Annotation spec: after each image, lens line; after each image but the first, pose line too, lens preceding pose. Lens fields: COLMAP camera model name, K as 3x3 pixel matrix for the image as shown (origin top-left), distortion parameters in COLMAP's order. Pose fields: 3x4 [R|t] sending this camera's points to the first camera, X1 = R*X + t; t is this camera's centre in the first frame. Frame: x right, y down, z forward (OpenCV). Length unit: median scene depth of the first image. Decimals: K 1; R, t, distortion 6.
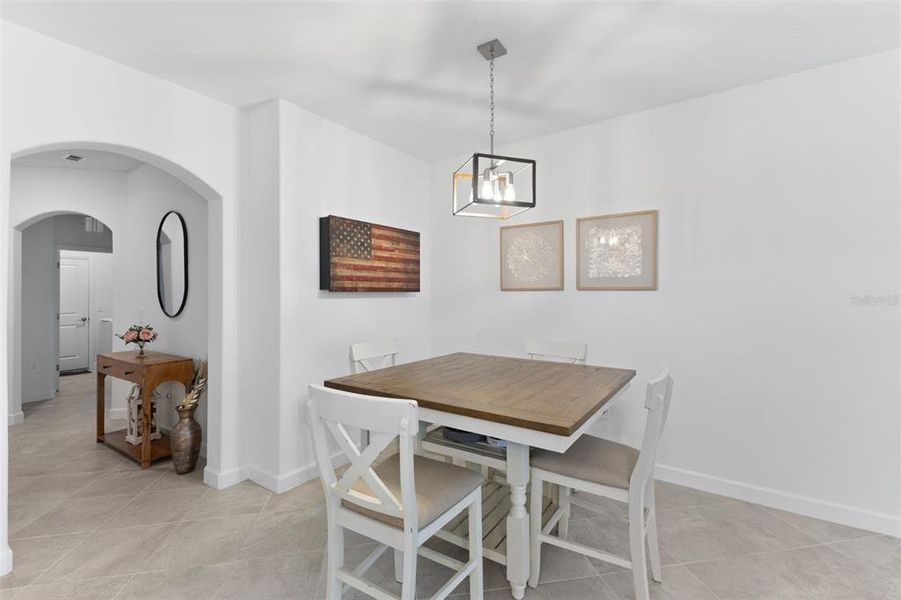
lens RADIAL K [[395.2, 0, 453.1], [0, 395.2, 292.7], [0, 0, 1]] dist [-0.000440, -0.000049]
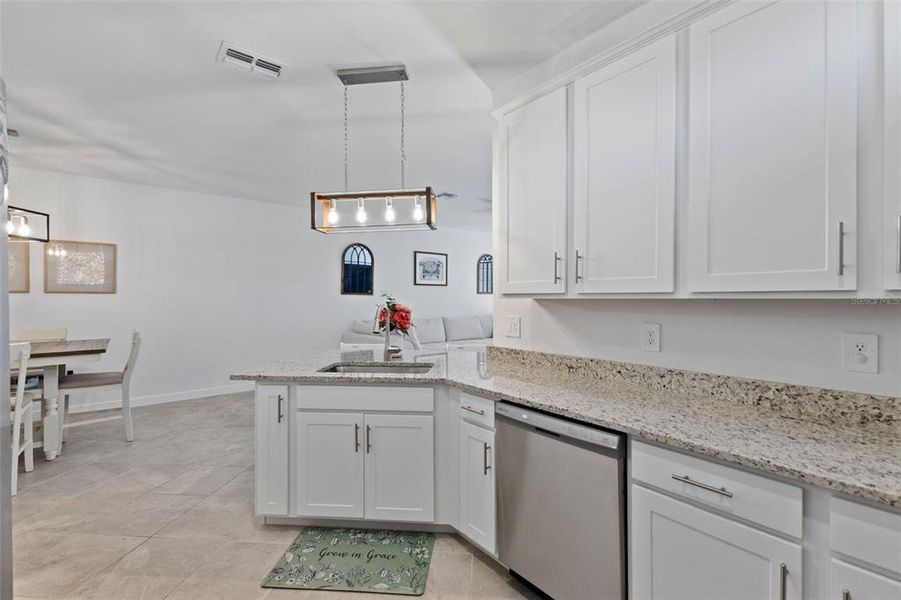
lens RADIAL K [[390.1, 0, 450.5], [0, 390.1, 300.0], [0, 0, 1]] dist [0.015023, -0.000030]
pose [[0.282920, -0.004638, 0.959132, -0.573813], [0.000502, 0.999989, 0.004688, 0.012267], [-0.959143, -0.000845, 0.282919, -0.687817]]
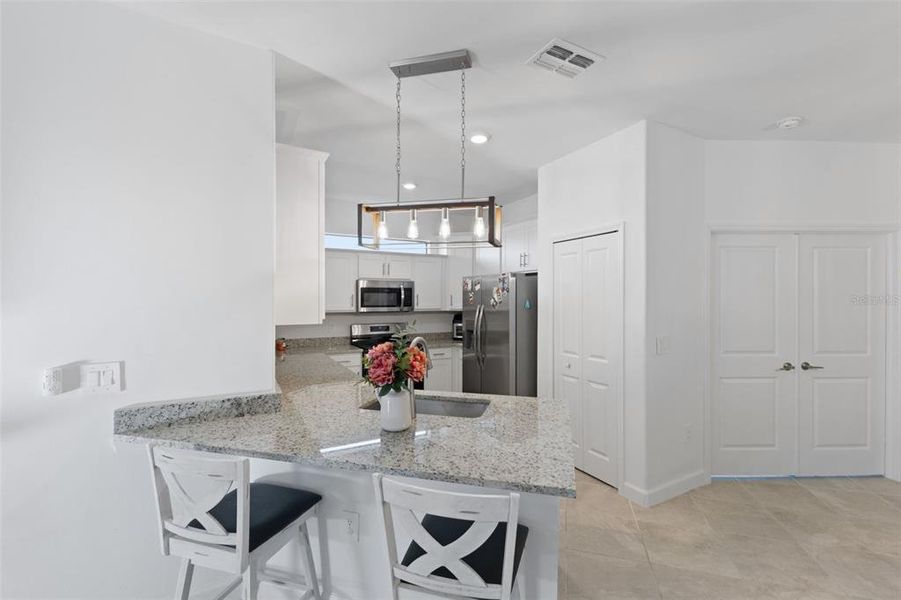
lens RADIAL K [[380.3, 0, 450.5], [0, 380.3, 300.0], [0, 0, 1]] dist [0.014256, -0.000007]
pose [[-0.450509, 0.001050, -0.892771, 0.642836], [0.001640, 0.999999, 0.000349, -0.030971], [0.892770, -0.001307, -0.450510, -0.029839]]
